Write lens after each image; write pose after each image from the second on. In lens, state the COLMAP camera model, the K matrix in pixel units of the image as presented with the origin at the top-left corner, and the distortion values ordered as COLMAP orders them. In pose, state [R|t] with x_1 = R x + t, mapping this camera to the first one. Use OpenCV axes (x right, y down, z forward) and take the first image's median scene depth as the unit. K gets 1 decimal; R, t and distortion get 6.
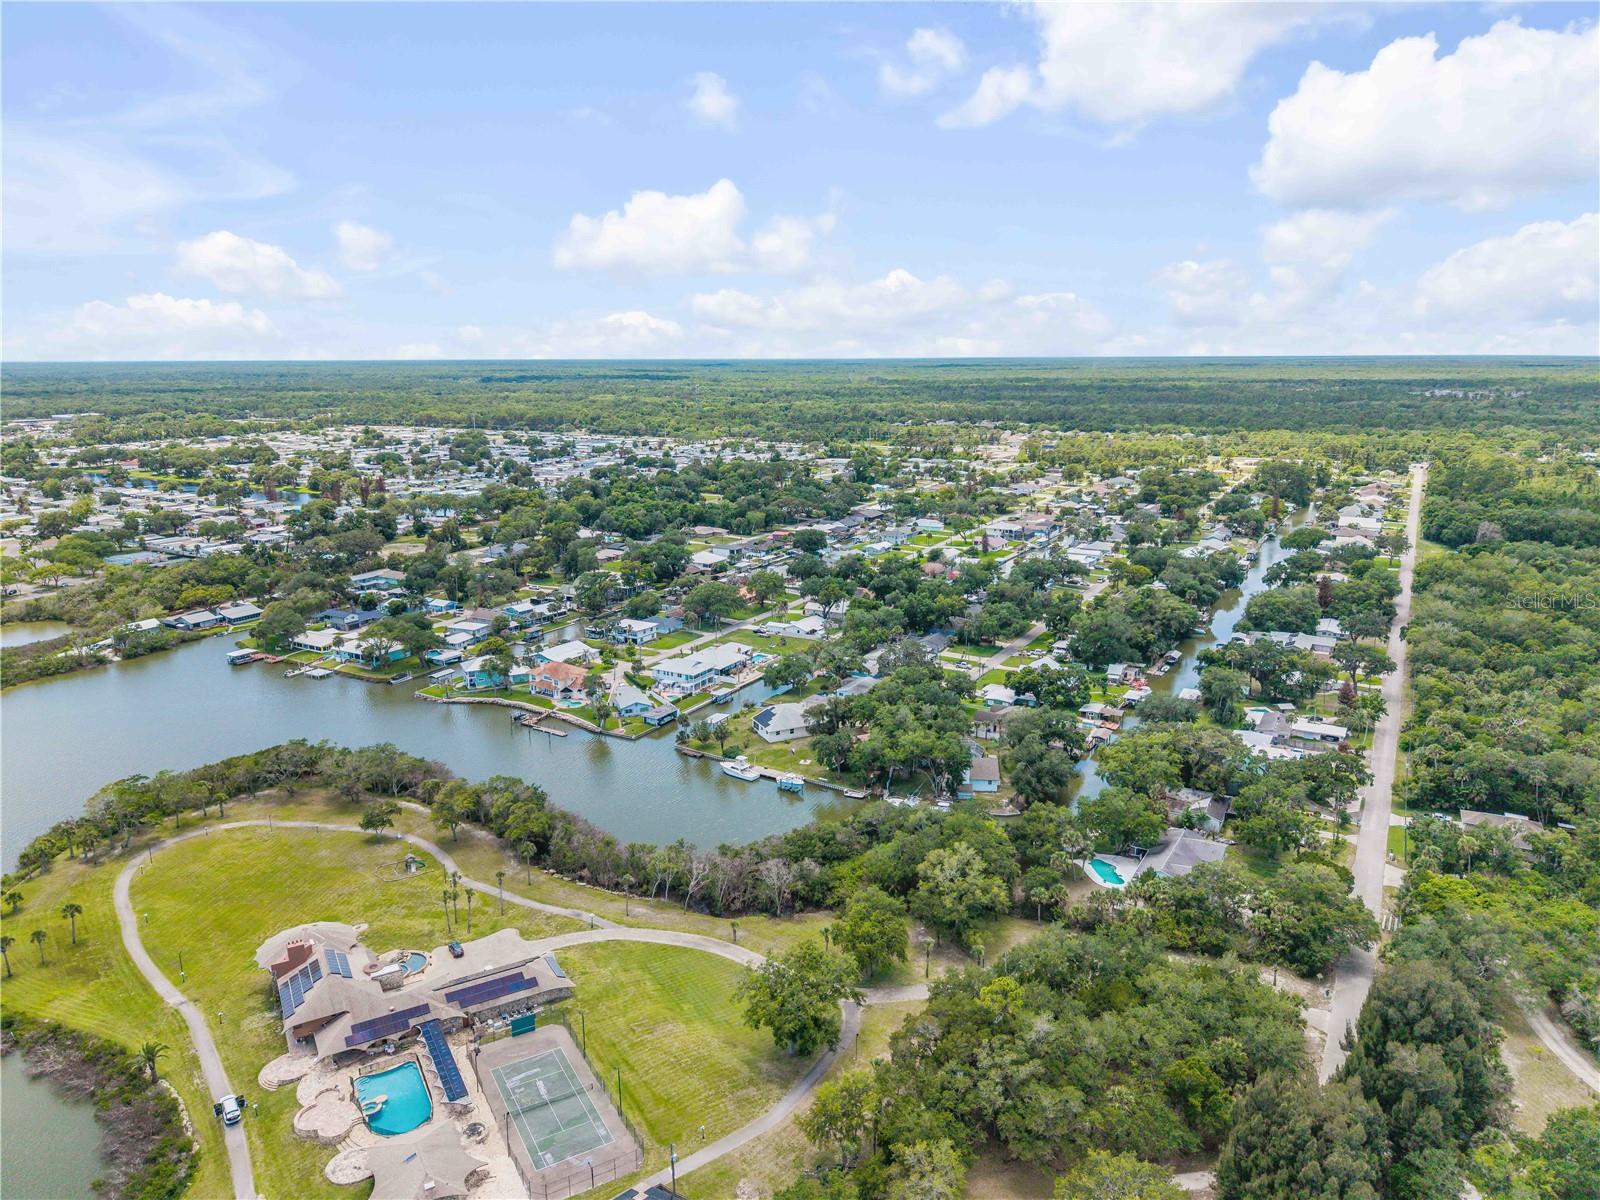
lens RADIAL K [[1070.2, 0, 801.2], [0, 1070.2, 603.6], [0, 0, 1]] dist [0.025316, -0.030747]
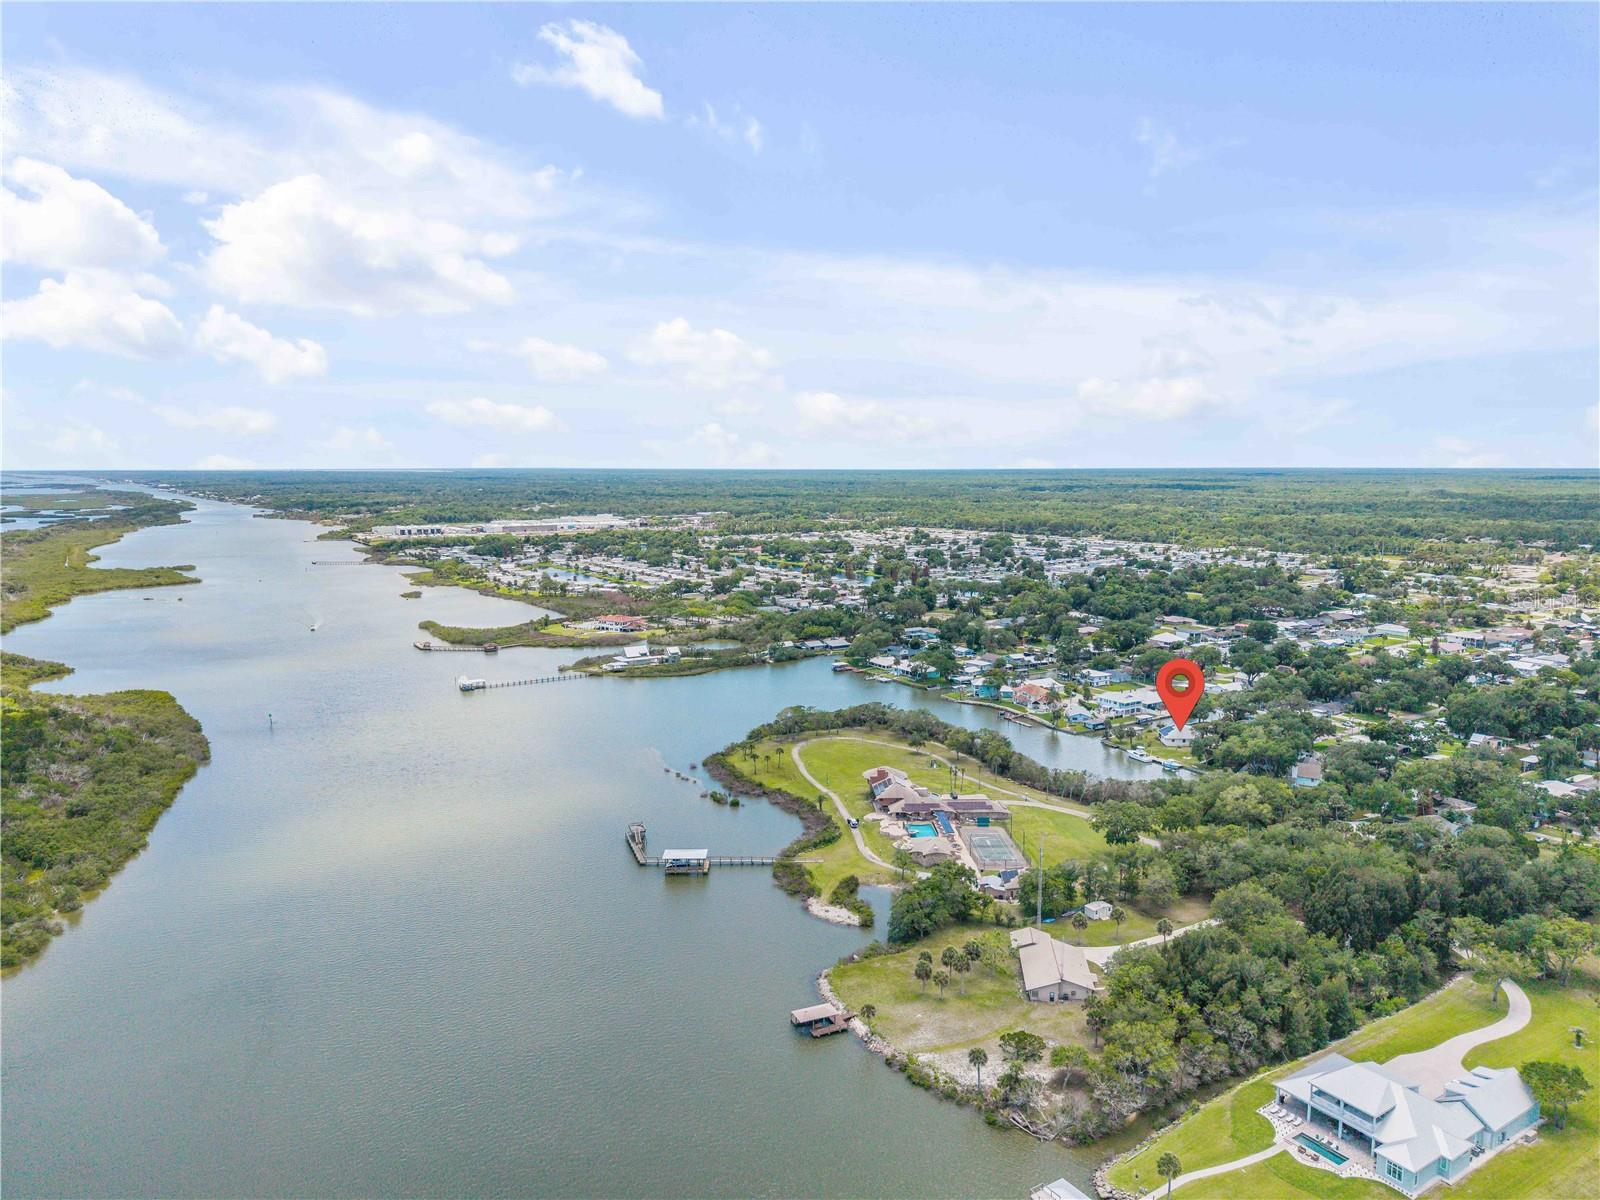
lens RADIAL K [[1070.2, 0, 801.2], [0, 1070.2, 603.6], [0, 0, 1]] dist [0.025316, -0.030747]
pose [[0.885524, 0.061030, -0.460568, 0.084624], [-0.105560, 0.991837, -0.071528, 0.041674], [0.452443, 0.111957, 0.884738, -0.242073]]
